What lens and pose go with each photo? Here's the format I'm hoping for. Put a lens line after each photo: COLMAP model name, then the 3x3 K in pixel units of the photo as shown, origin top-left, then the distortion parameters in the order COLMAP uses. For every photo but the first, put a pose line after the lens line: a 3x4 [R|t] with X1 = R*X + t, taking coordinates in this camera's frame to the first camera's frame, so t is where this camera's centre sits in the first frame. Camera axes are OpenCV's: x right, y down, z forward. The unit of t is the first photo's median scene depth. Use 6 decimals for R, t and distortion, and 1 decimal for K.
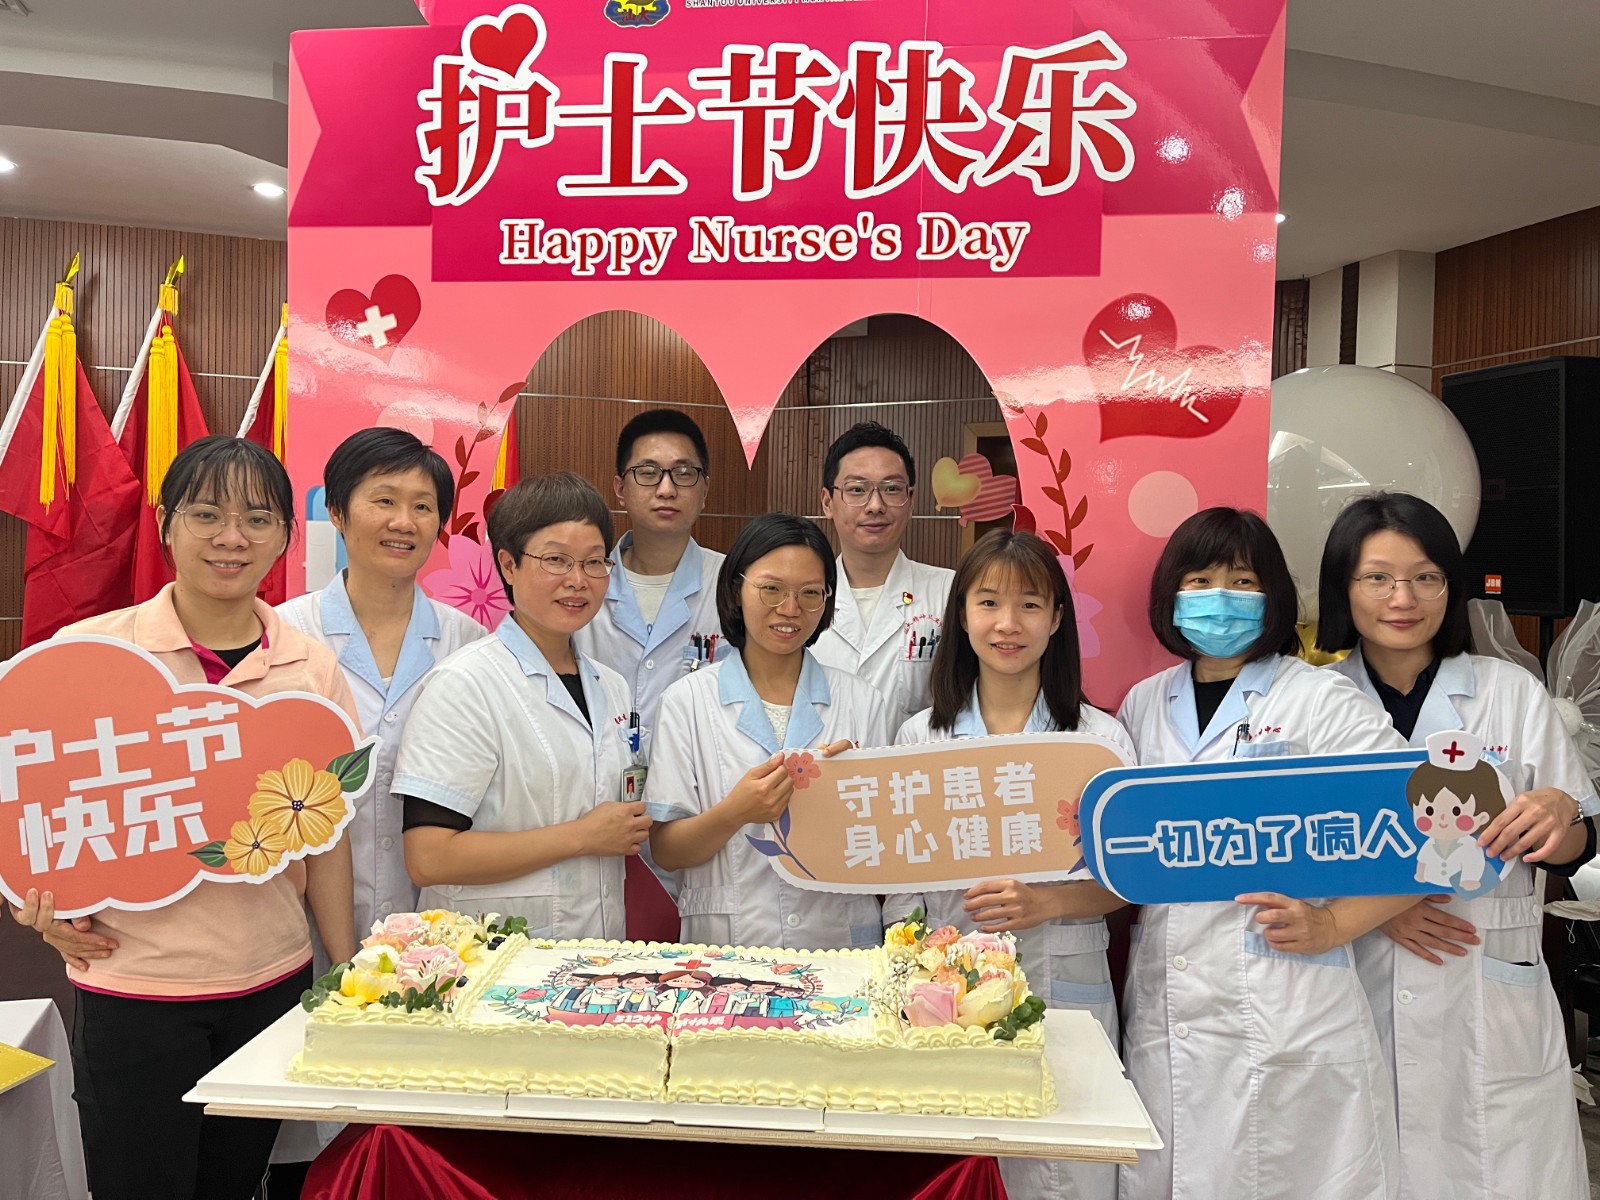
lens RADIAL K [[1215.1, 0, 792.7], [0, 1215.1, 587.8], [0, 0, 1]] dist [0.063419, -0.083378]
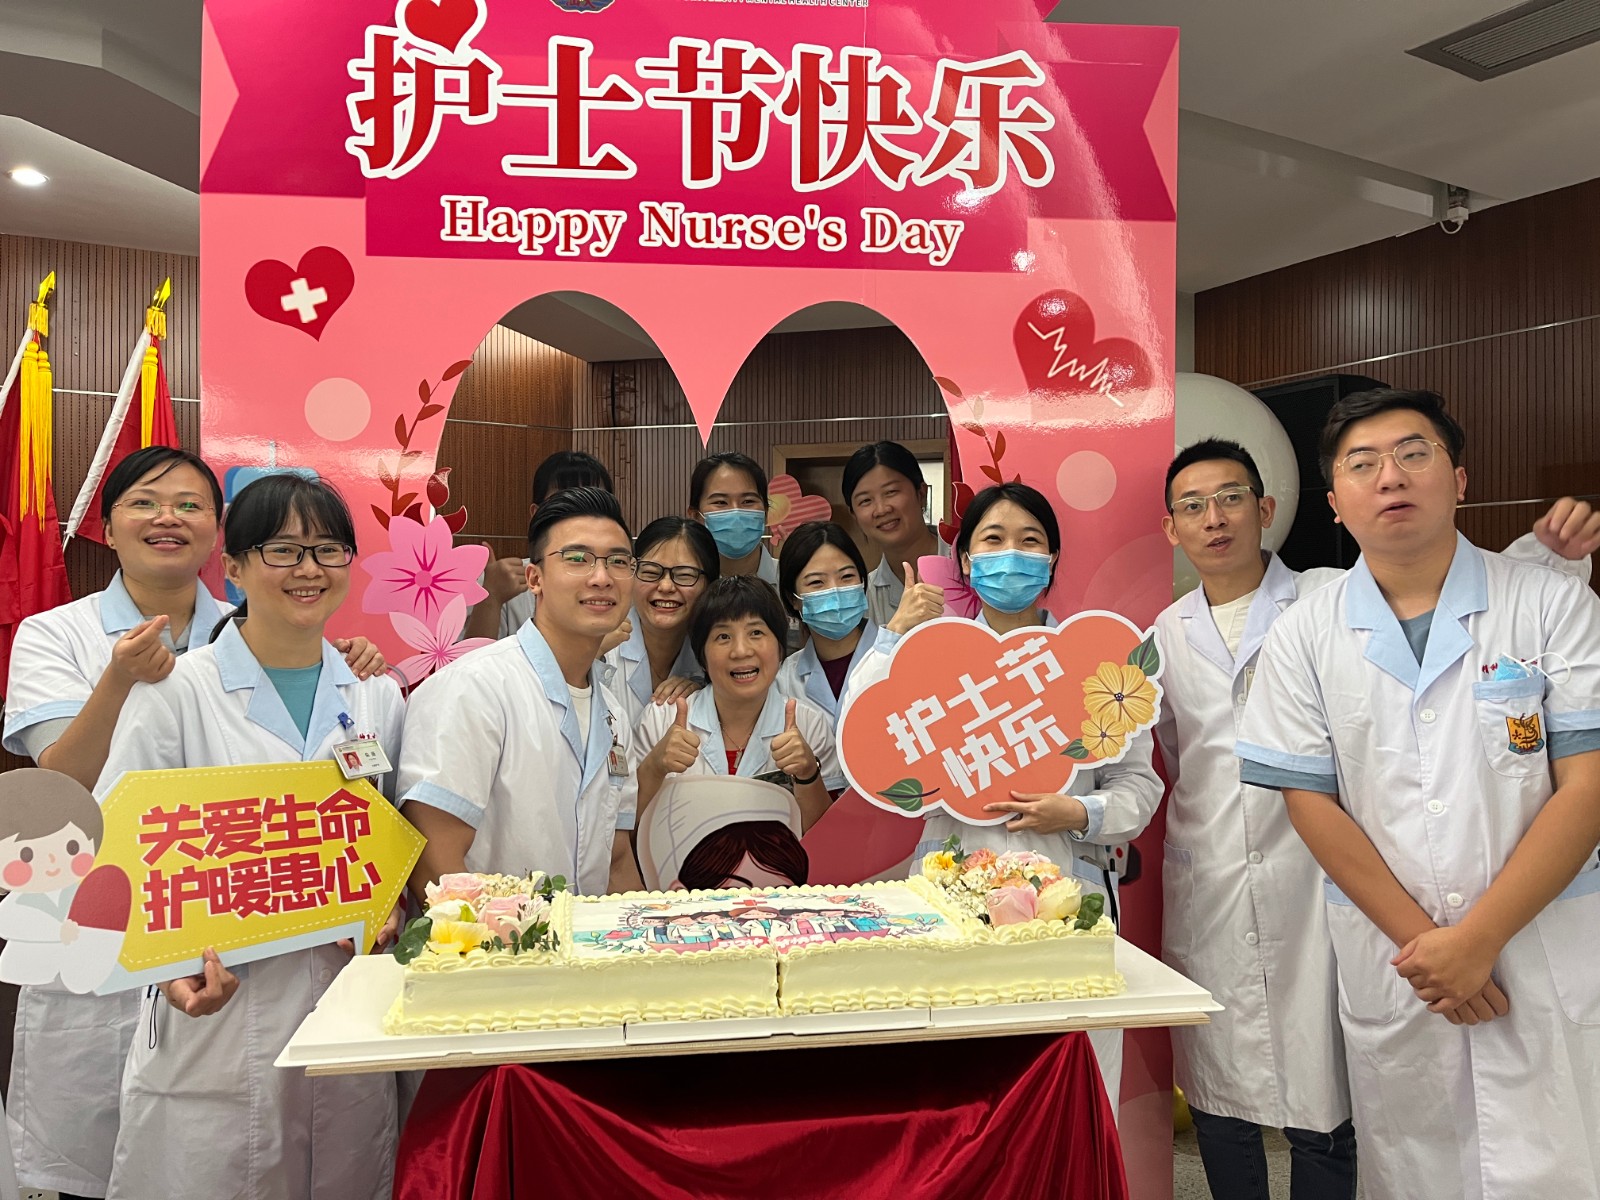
lens RADIAL K [[1215.1, 0, 808.1], [0, 1215.1, 597.6], [0, 0, 1]] dist [0.063419, -0.083378]
pose [[0.975339, -0.020561, 0.219752, -0.185843], [0.025990, 0.999423, -0.021846, 0.054288], [-0.219176, 0.027019, 0.975311, -0.015724]]
